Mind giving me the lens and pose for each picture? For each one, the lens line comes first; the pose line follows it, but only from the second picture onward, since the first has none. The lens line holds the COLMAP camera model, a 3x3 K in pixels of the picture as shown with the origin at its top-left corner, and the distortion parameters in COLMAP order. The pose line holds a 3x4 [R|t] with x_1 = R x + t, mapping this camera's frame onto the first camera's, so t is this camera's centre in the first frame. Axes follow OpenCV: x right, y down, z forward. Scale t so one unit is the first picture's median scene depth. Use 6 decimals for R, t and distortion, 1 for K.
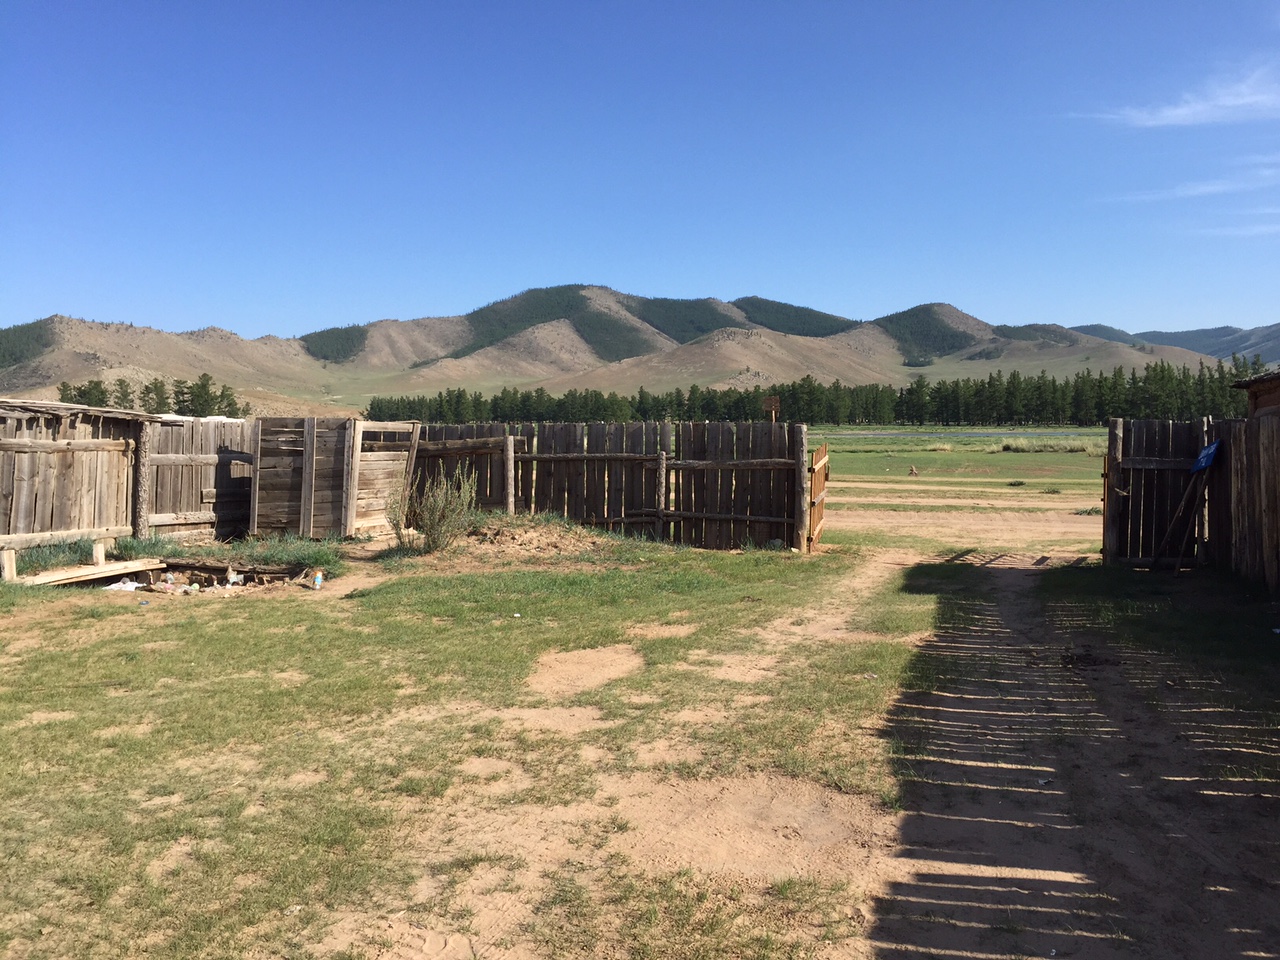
lens RADIAL K [[1095.8, 0, 639.7], [0, 1095.8, 478.0], [0, 0, 1]] dist [0.003750, 0.001155]
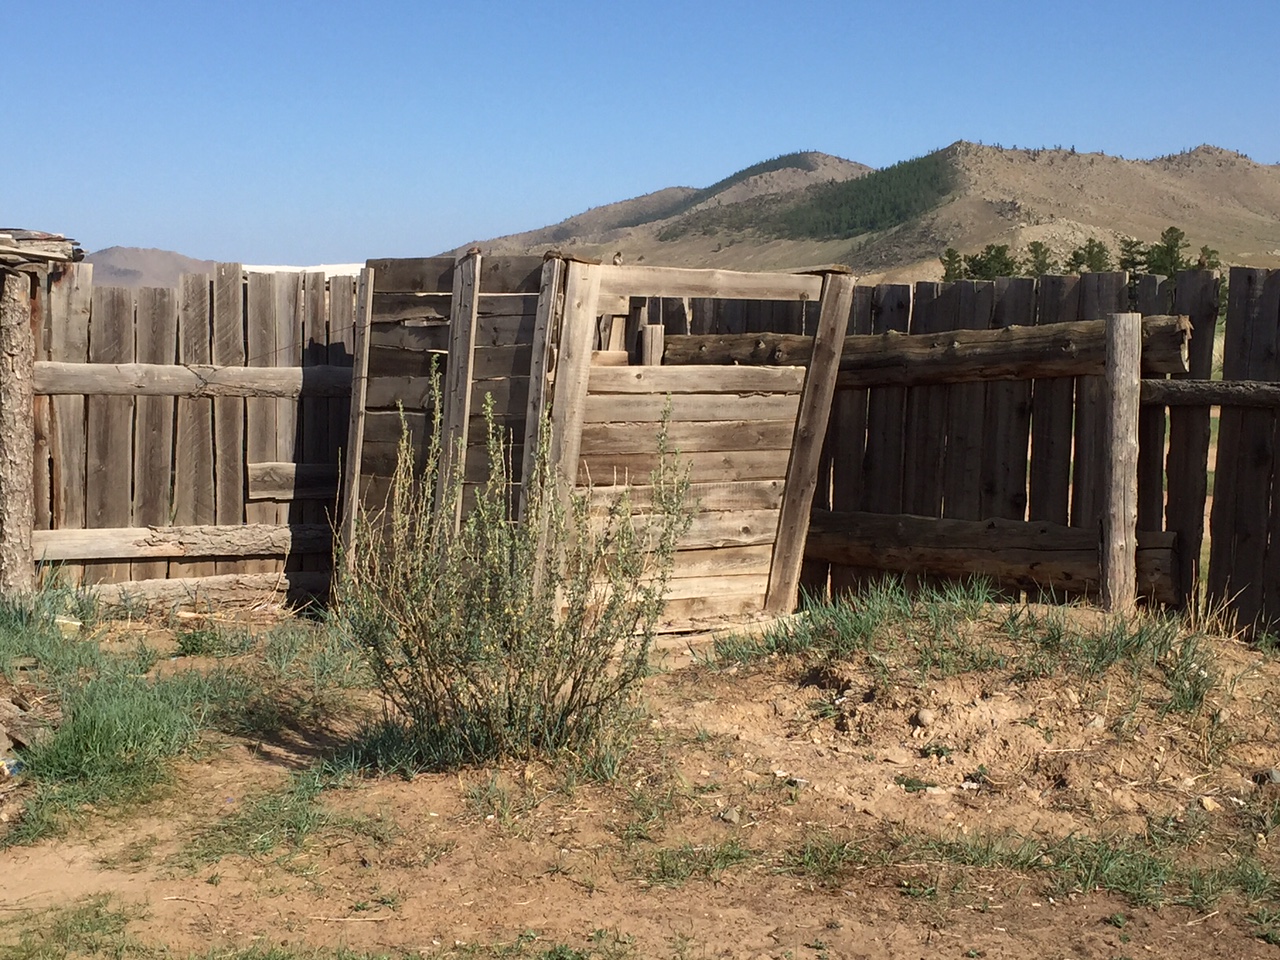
lens RADIAL K [[1970.5, 0, 641.9], [0, 1970.5, 479.7], [0, 0, 1]] dist [0.051911, 0.000000]
pose [[0.799703, 0.046329, -0.598606, 0.086261], [-0.026627, 0.998774, 0.041728, -0.013886], [0.599805, -0.017431, 0.799956, 0.529277]]
